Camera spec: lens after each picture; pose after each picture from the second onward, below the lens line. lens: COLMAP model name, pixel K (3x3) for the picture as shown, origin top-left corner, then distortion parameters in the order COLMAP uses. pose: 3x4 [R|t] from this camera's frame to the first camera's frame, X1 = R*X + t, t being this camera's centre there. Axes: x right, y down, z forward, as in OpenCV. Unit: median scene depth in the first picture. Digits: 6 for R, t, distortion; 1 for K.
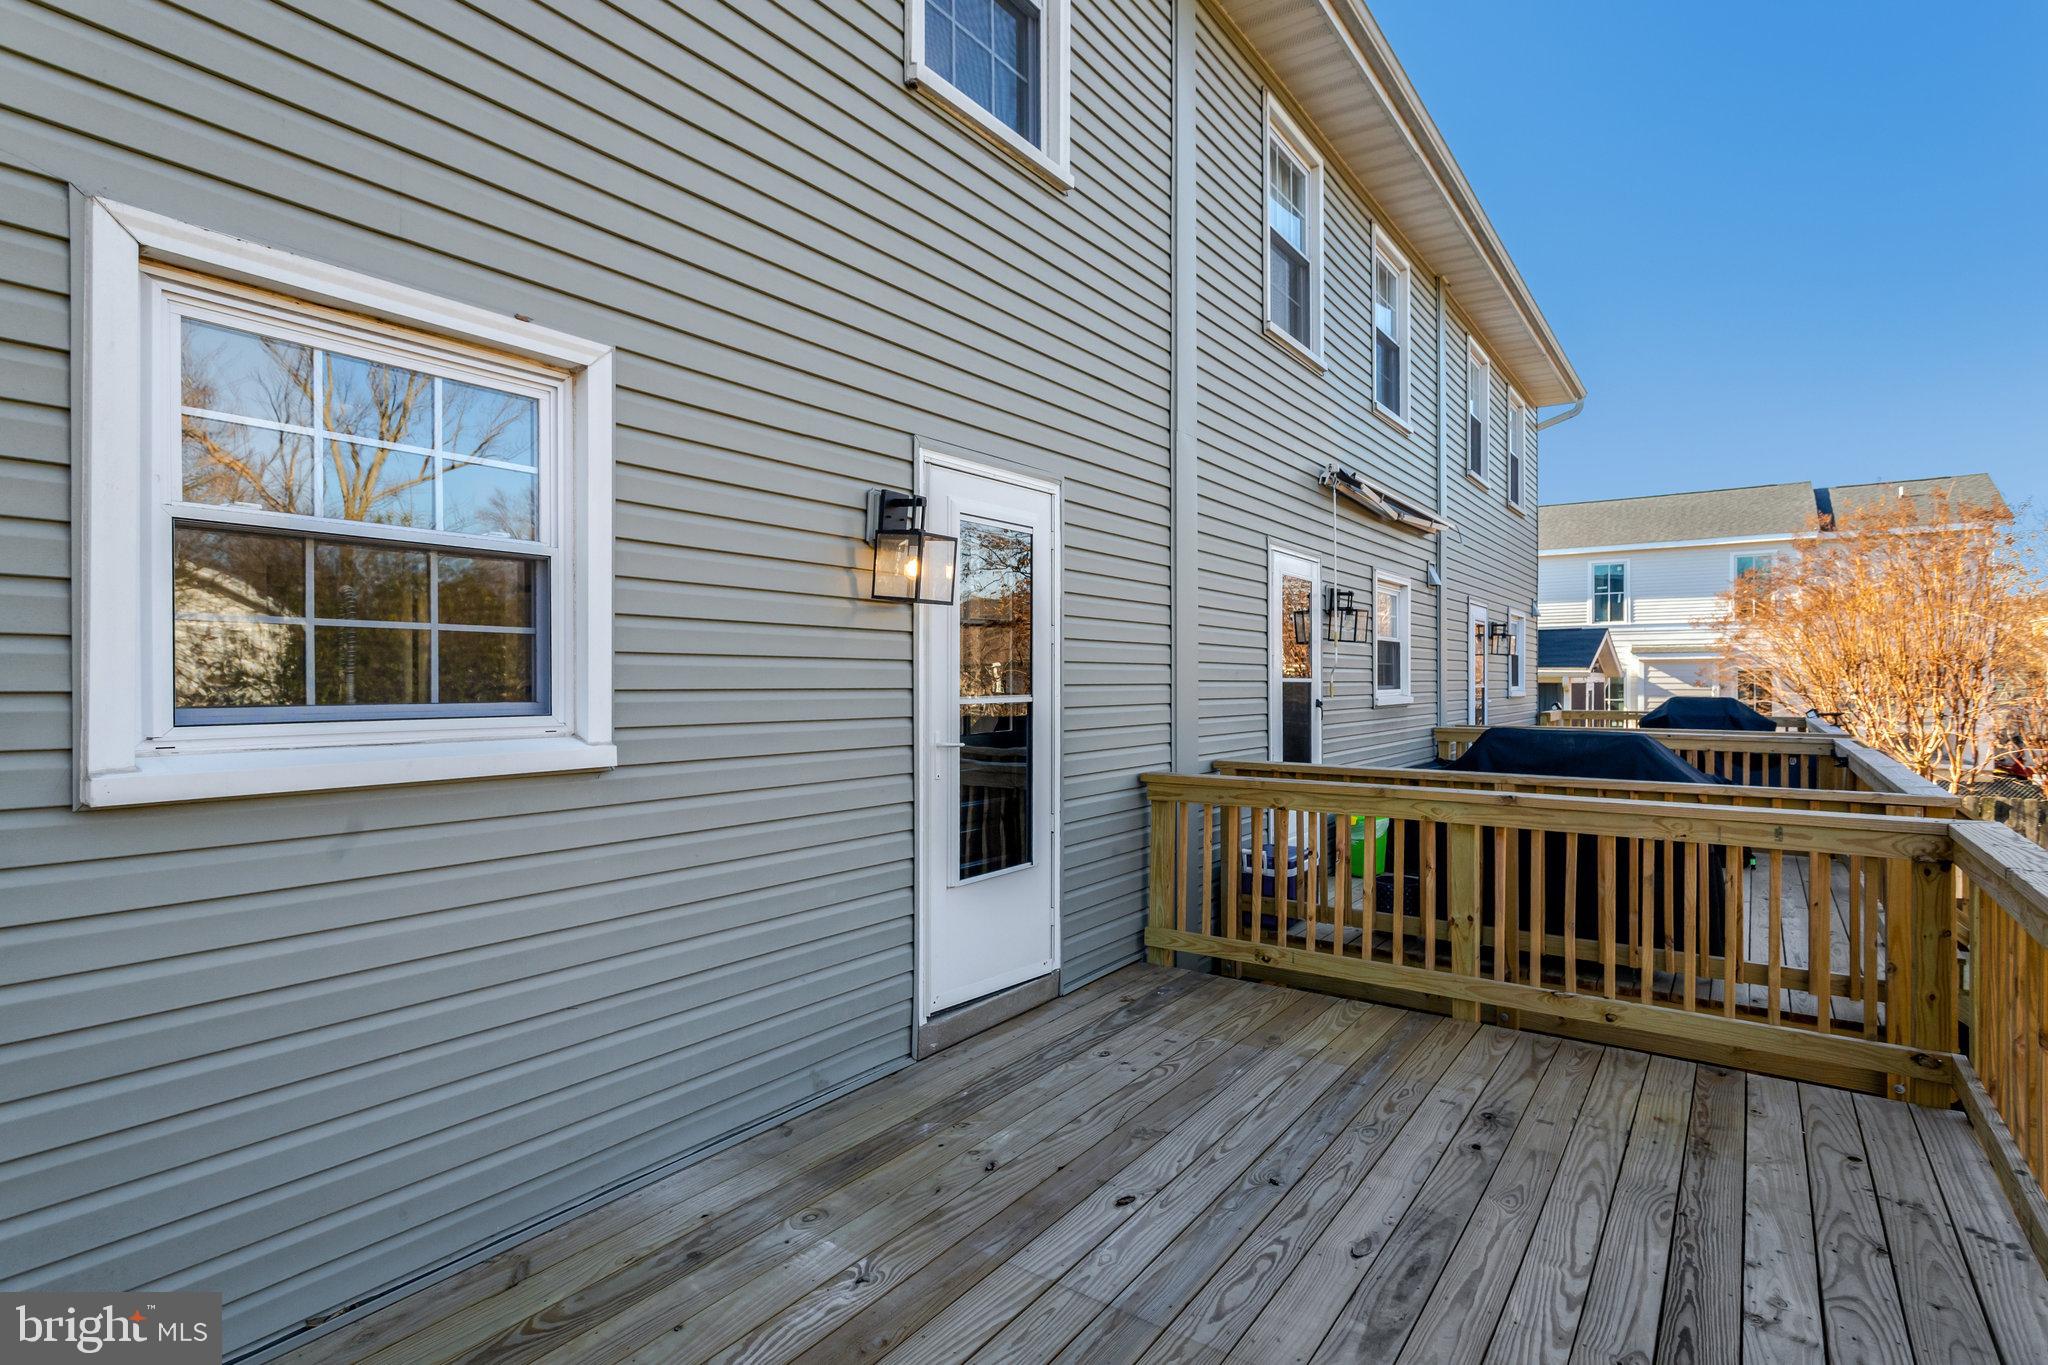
lens RADIAL K [[1014.3, 0, 1024.0], [0, 1014.3, 682.5], [0, 0, 1]] dist [0.000706, 0.000256]
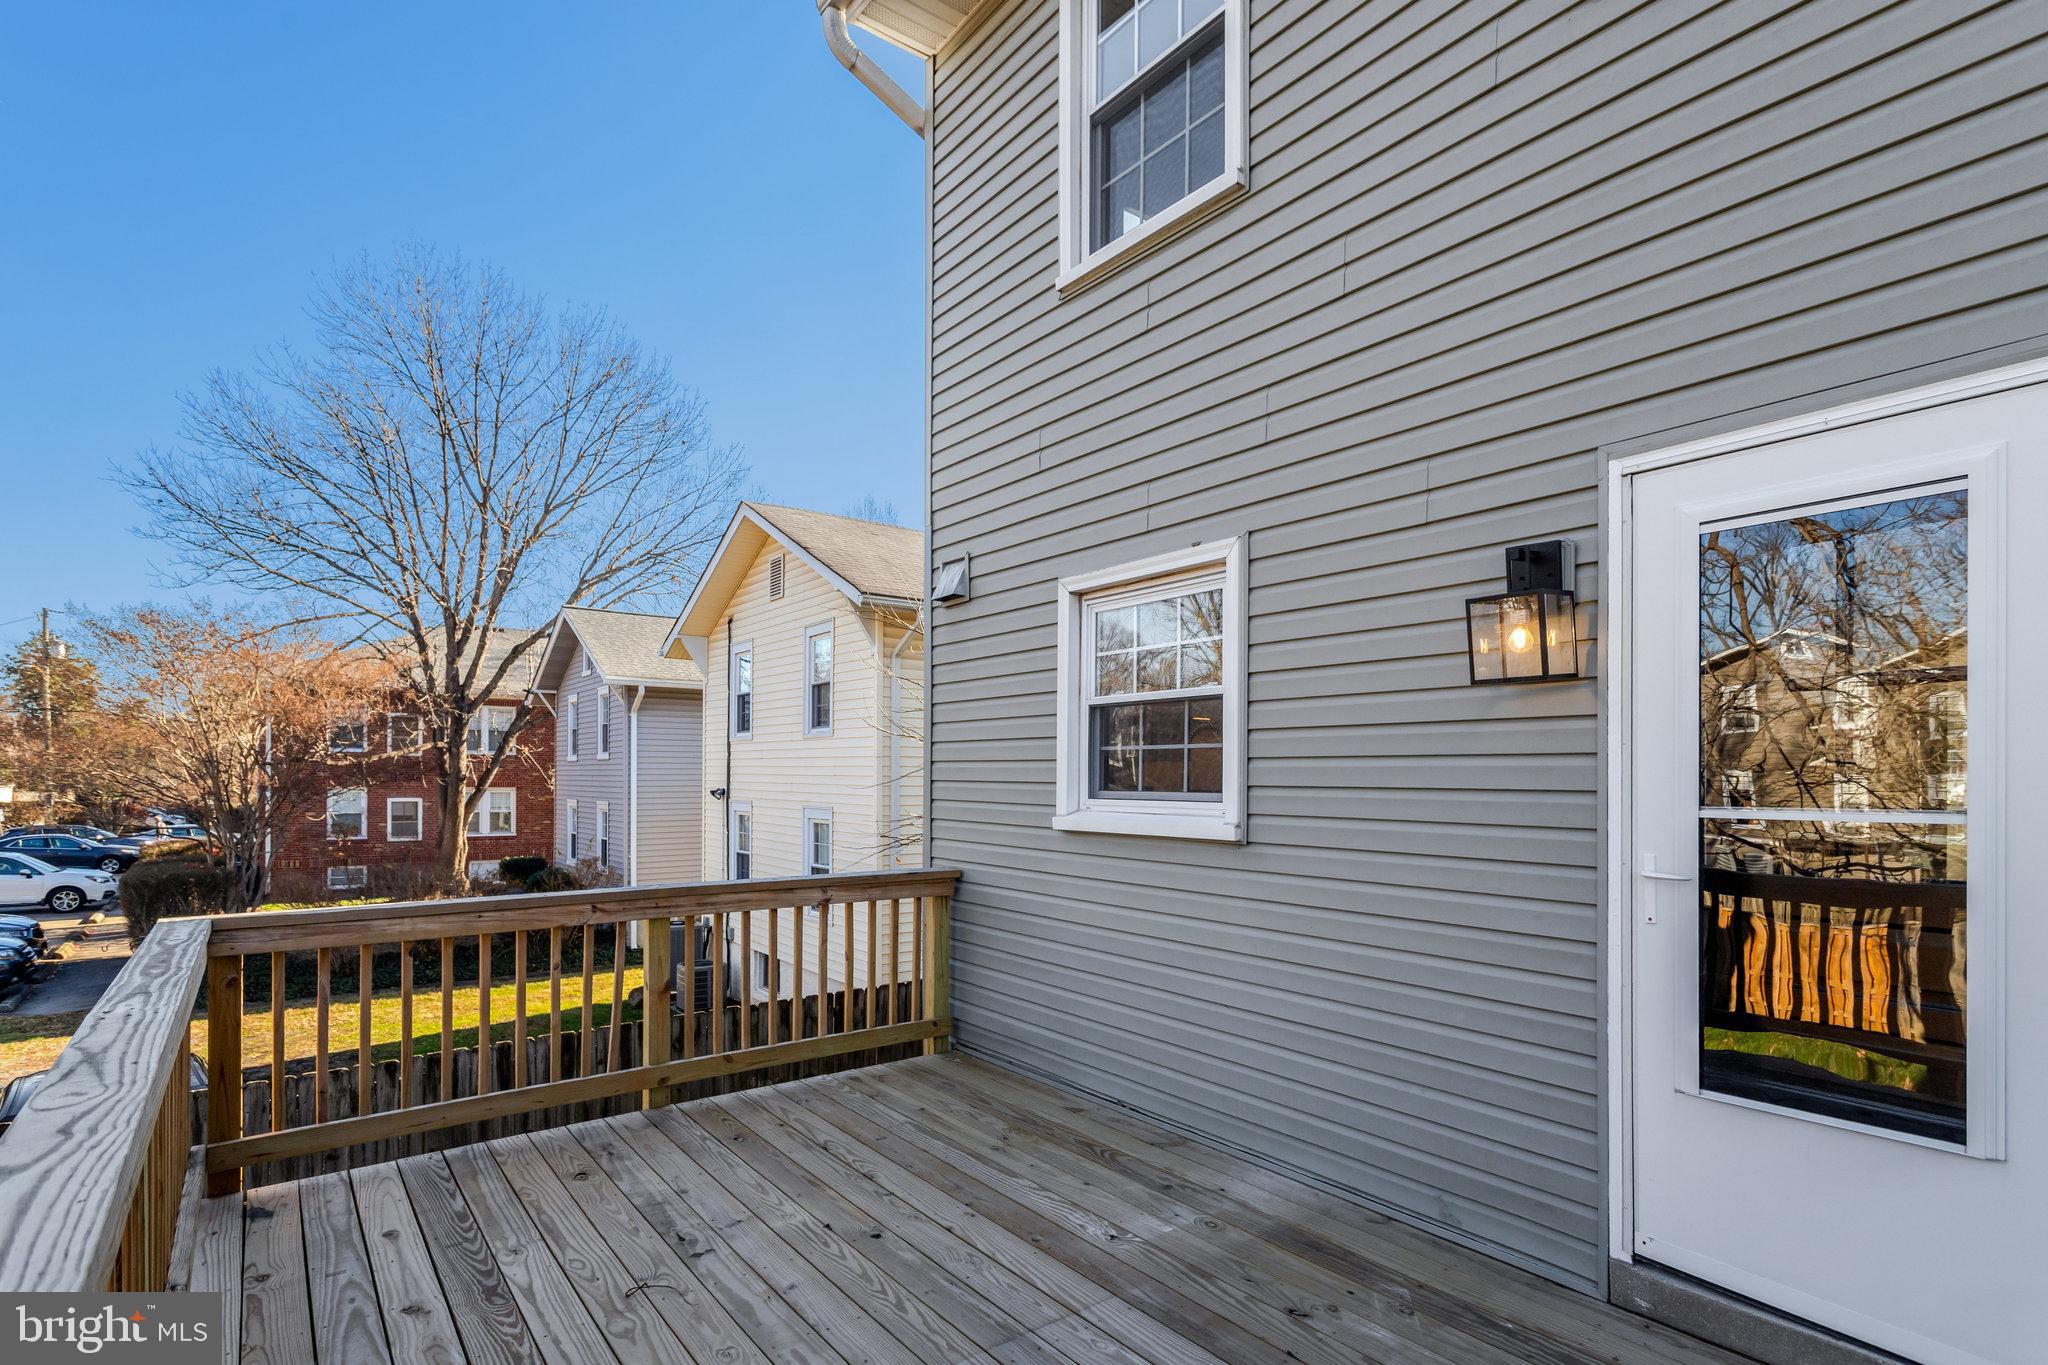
lens RADIAL K [[997.8, 0, 1024.6], [0, 997.8, 790.6], [0, 0, 1]] dist [0.001098, 0.000536]
pose [[-0.290111, 0.011674, -0.956922, 1.030261], [-0.005622, 0.999888, 0.013903, -0.004048], [0.956977, 0.009414, -0.290013, 1.179854]]
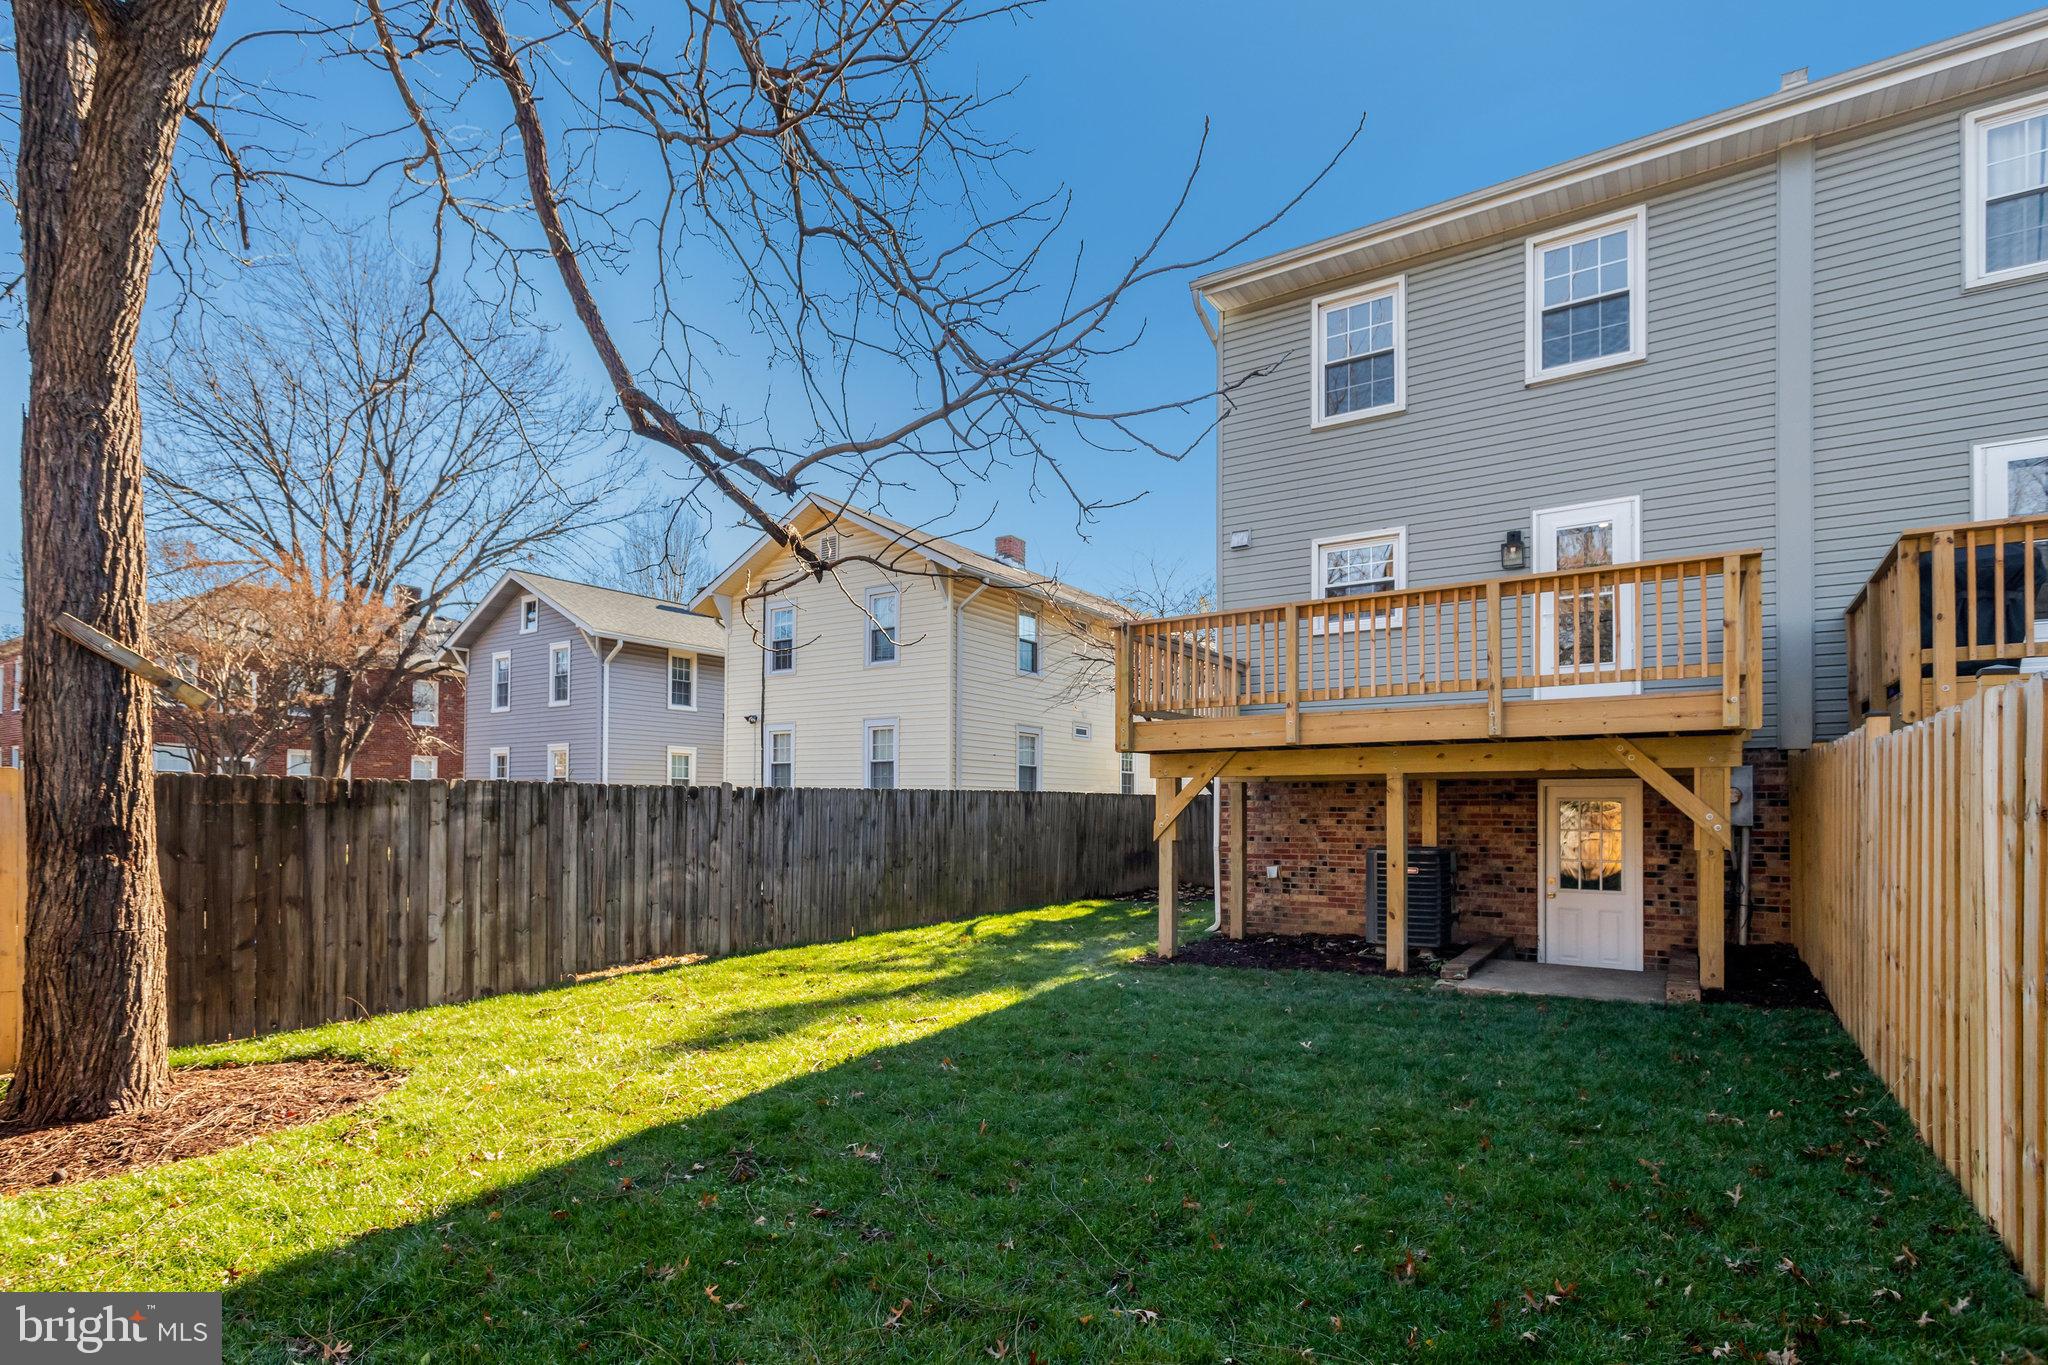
lens RADIAL K [[997.8, 0, 1024.6], [0, 997.8, 790.6], [0, 0, 1]] dist [0.001098, 0.000536]
pose [[0.028455, -0.019379, -0.999407, 3.785946], [-0.009790, 0.999759, -0.019664, 0.886963], [0.999547, 0.010343, 0.028258, -0.687914]]
